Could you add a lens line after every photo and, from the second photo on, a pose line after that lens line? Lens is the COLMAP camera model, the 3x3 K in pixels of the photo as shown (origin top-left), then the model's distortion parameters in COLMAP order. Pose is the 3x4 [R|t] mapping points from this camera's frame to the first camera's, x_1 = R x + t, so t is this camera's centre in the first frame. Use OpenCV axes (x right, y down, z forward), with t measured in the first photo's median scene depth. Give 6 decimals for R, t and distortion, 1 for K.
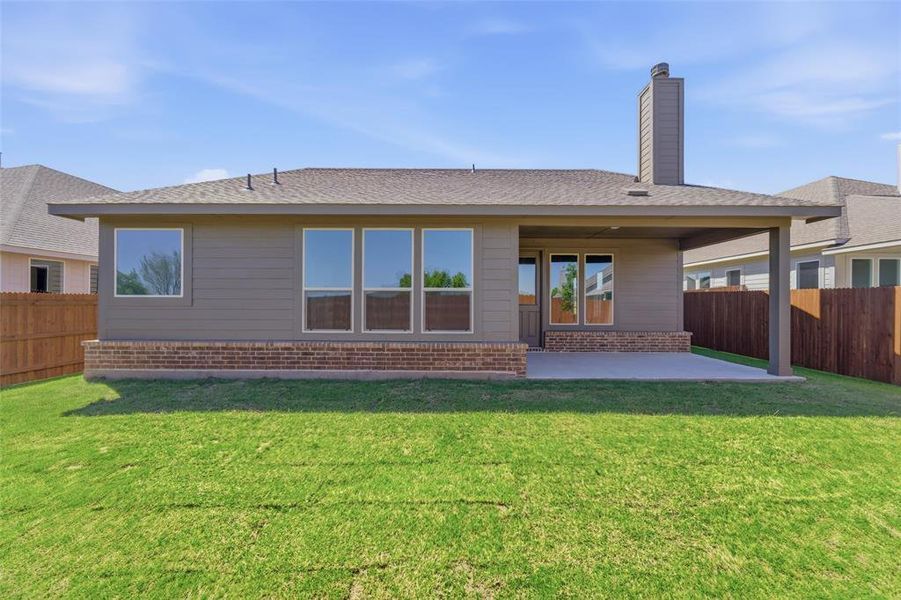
lens RADIAL K [[386.3, 0, 450.4], [0, 386.3, 299.5], [0, 0, 1]] dist [-0.011904, 0.000396]
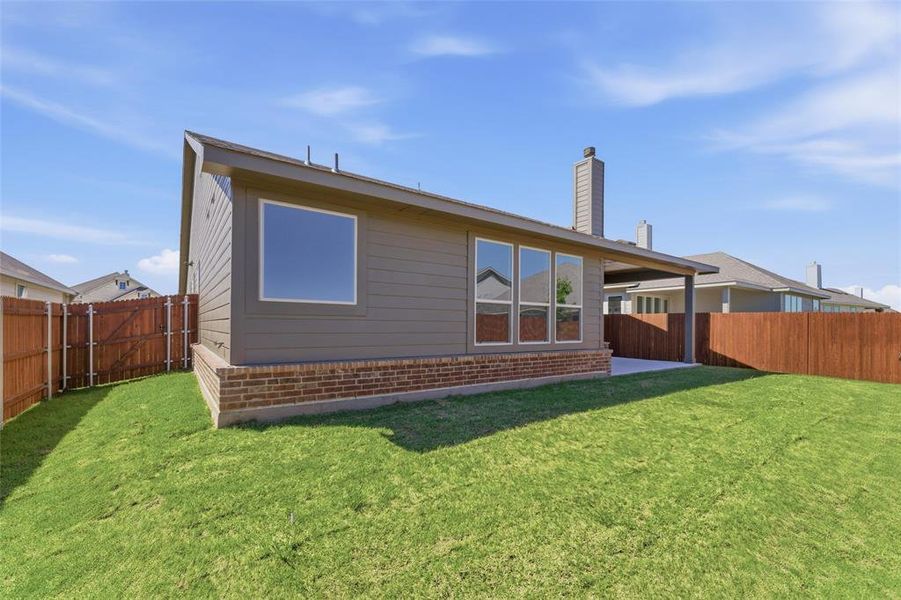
lens RADIAL K [[386.3, 0, 466.2], [0, 386.3, 328.9], [0, 0, 1]] dist [-0.011904, 0.000396]
pose [[0.806544, -0.001754, 0.591171, -0.990004], [-0.009227, 0.999836, 0.015554, 0.029412], [-0.591102, -0.017999, 0.806396, 0.236812]]
